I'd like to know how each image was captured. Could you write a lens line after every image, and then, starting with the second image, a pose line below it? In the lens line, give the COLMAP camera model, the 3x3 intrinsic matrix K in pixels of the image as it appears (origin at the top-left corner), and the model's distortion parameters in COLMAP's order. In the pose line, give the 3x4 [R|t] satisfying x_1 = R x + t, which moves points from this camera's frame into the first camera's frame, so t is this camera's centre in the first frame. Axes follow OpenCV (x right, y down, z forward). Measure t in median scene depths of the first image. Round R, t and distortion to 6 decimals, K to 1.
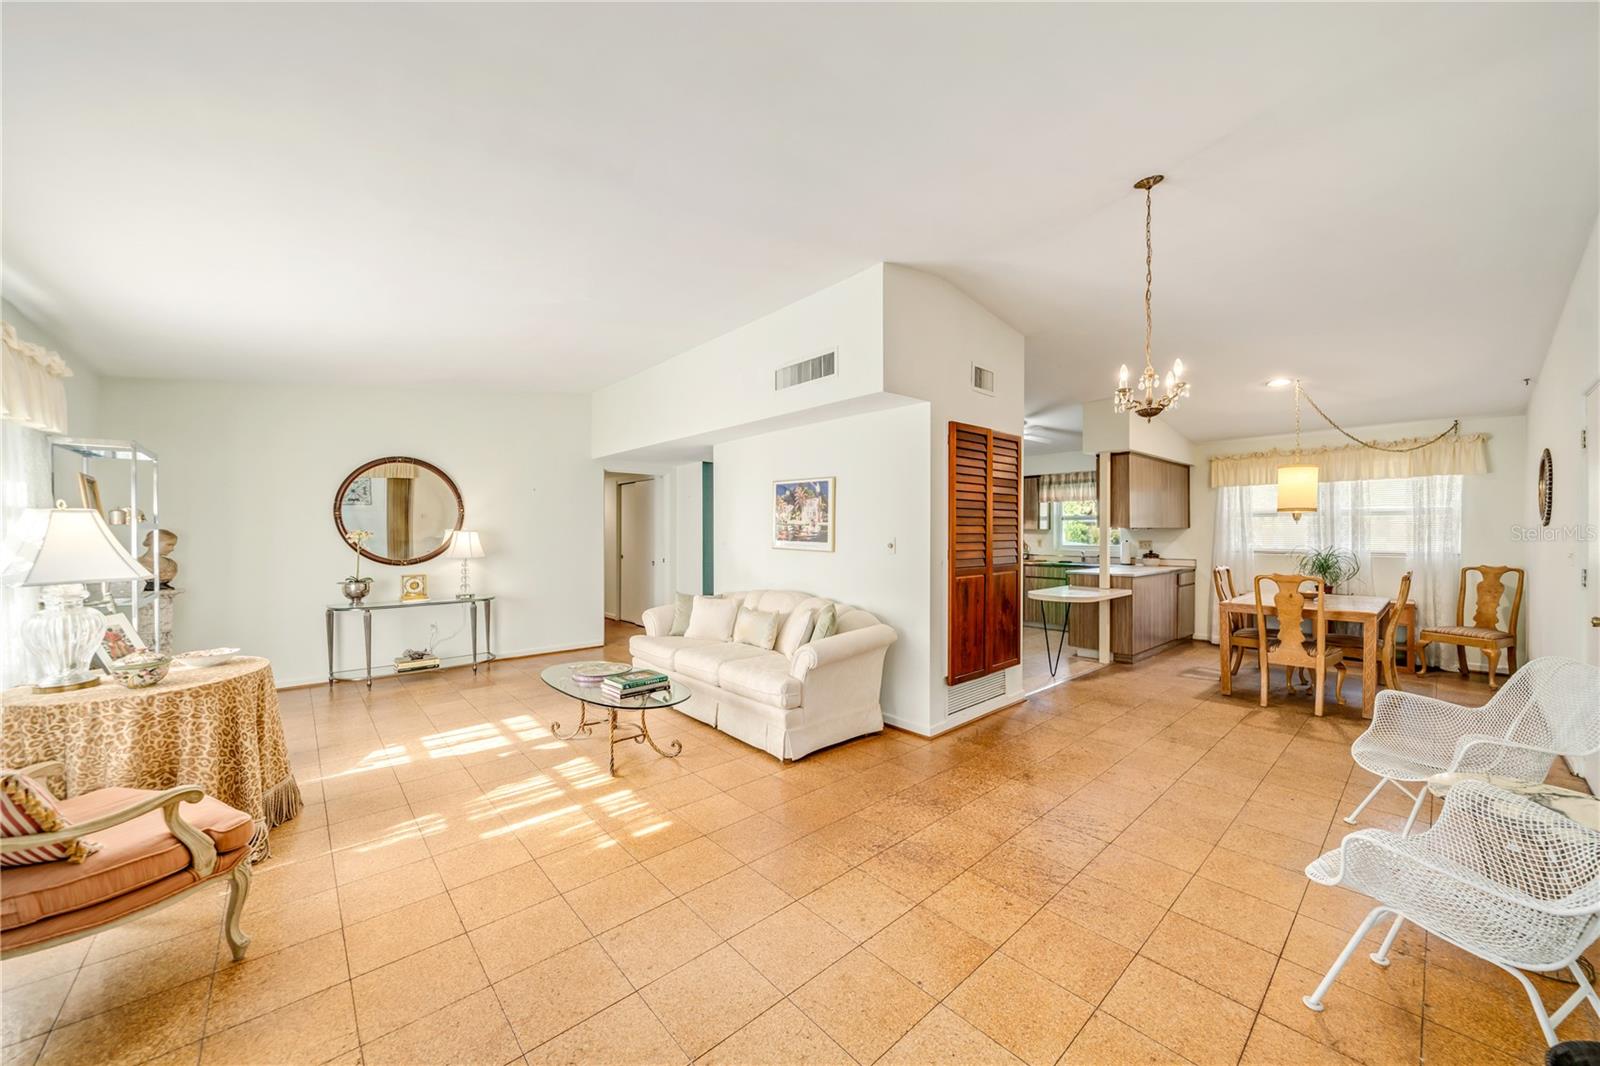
lens RADIAL K [[580.9, 0, 800.0], [0, 580.9, 533.0], [0, 0, 1]] dist [0.000234, -0.000014]
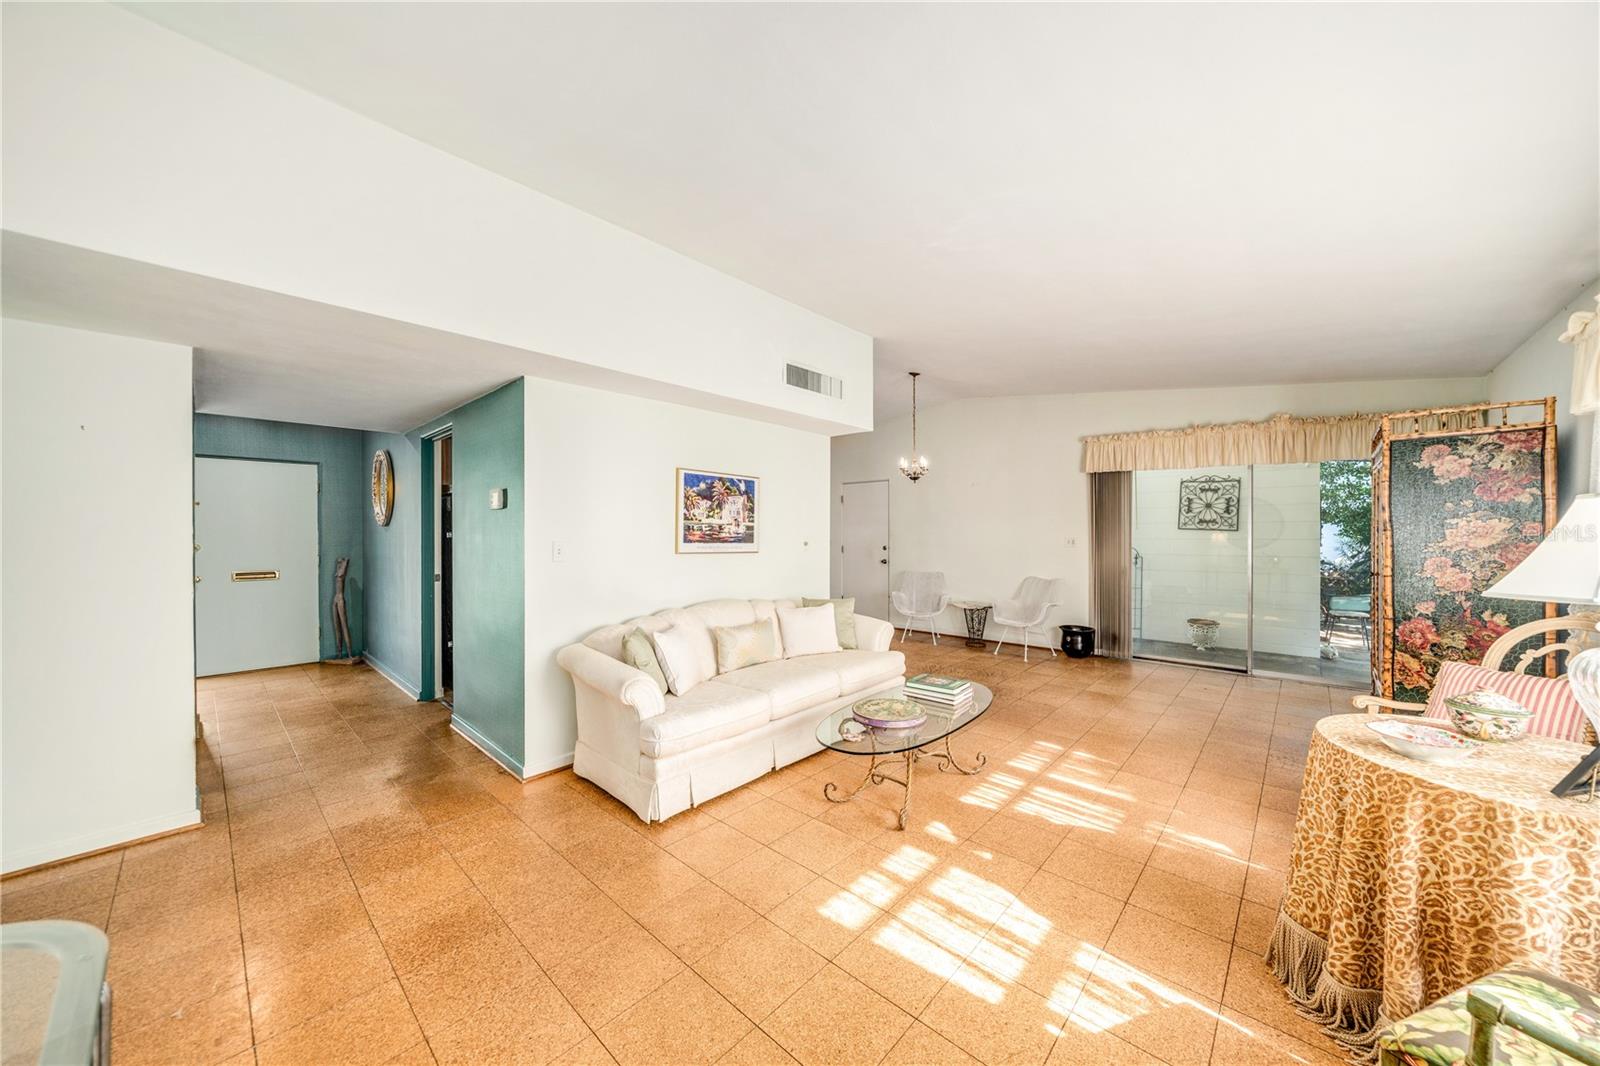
lens RADIAL K [[550.9, 0, 806.5], [0, 550.9, 525.2], [0, 0, 1]] dist [-0.006523, -0.000096]
pose [[-0.108045, -0.009583, 0.994100, -0.880618], [-0.020062, 0.999771, 0.007458, -0.022420], [-0.993944, -0.019138, -0.108213, 0.996594]]
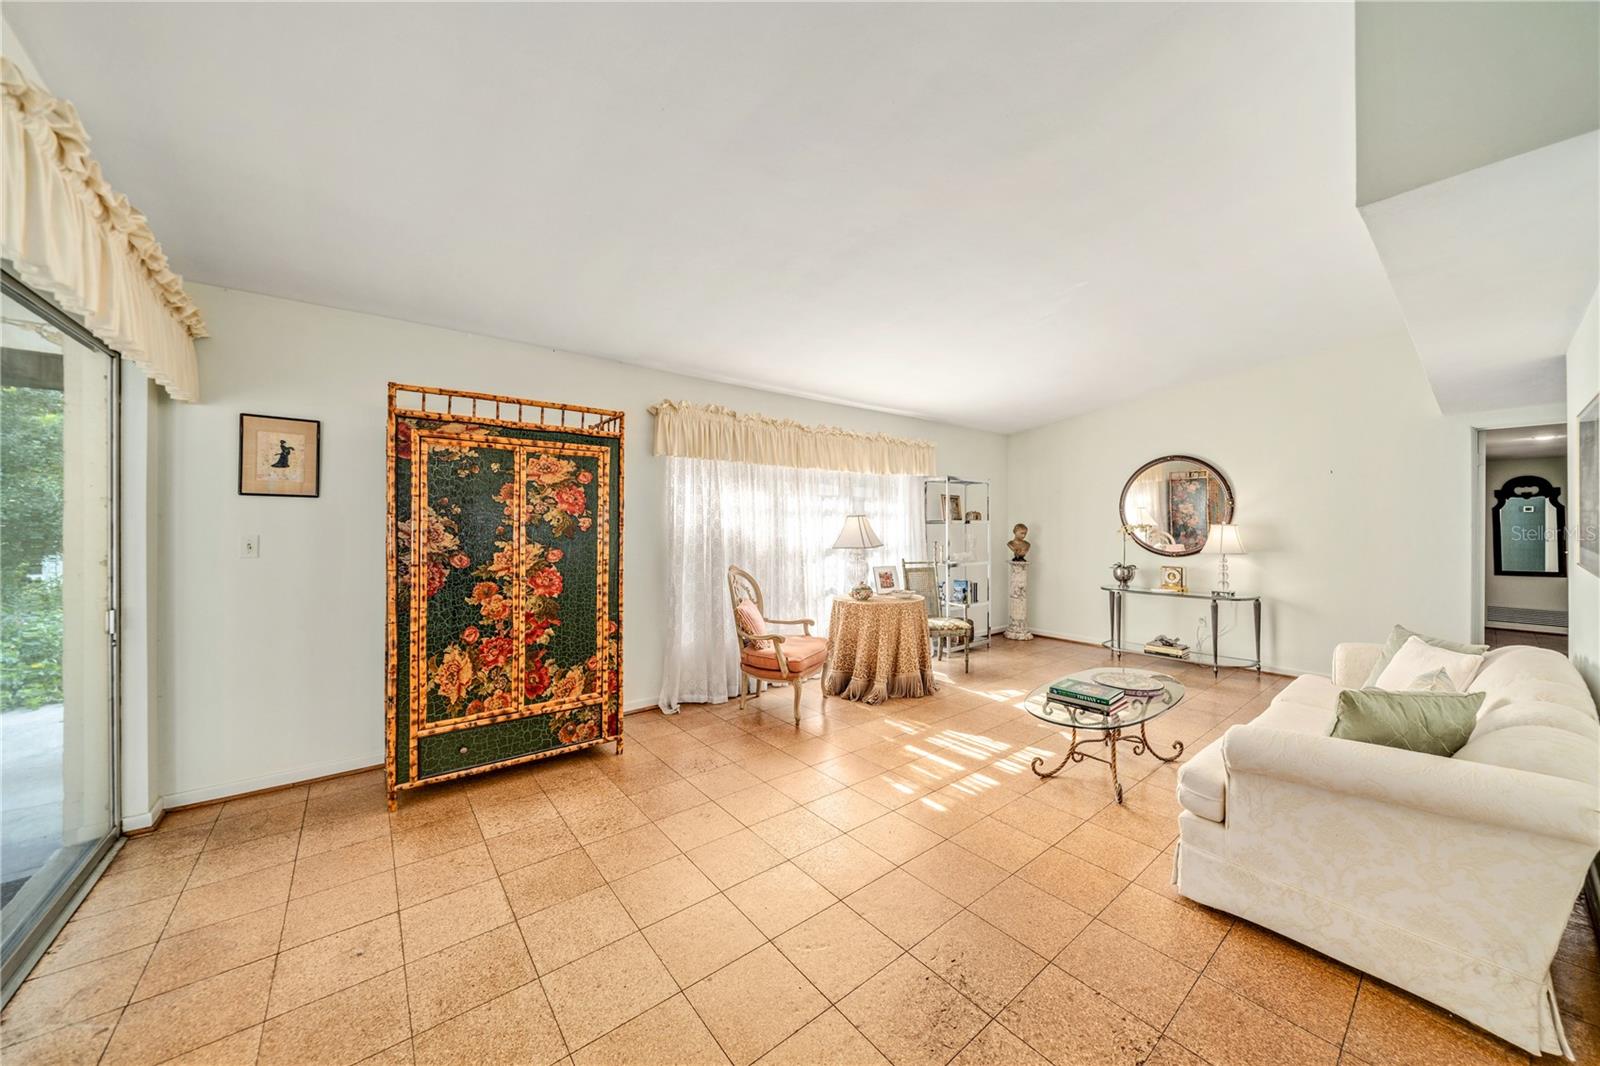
lens RADIAL K [[550.9, 0, 806.5], [0, 550.9, 525.2], [0, 0, 1]] dist [-0.006523, -0.000096]
pose [[-0.038548, -0.000246, -0.999257, 0.422511], [-0.005318, 0.999986, -0.000042, 0.002135], [0.999243, 0.005313, -0.038549, 0.454425]]
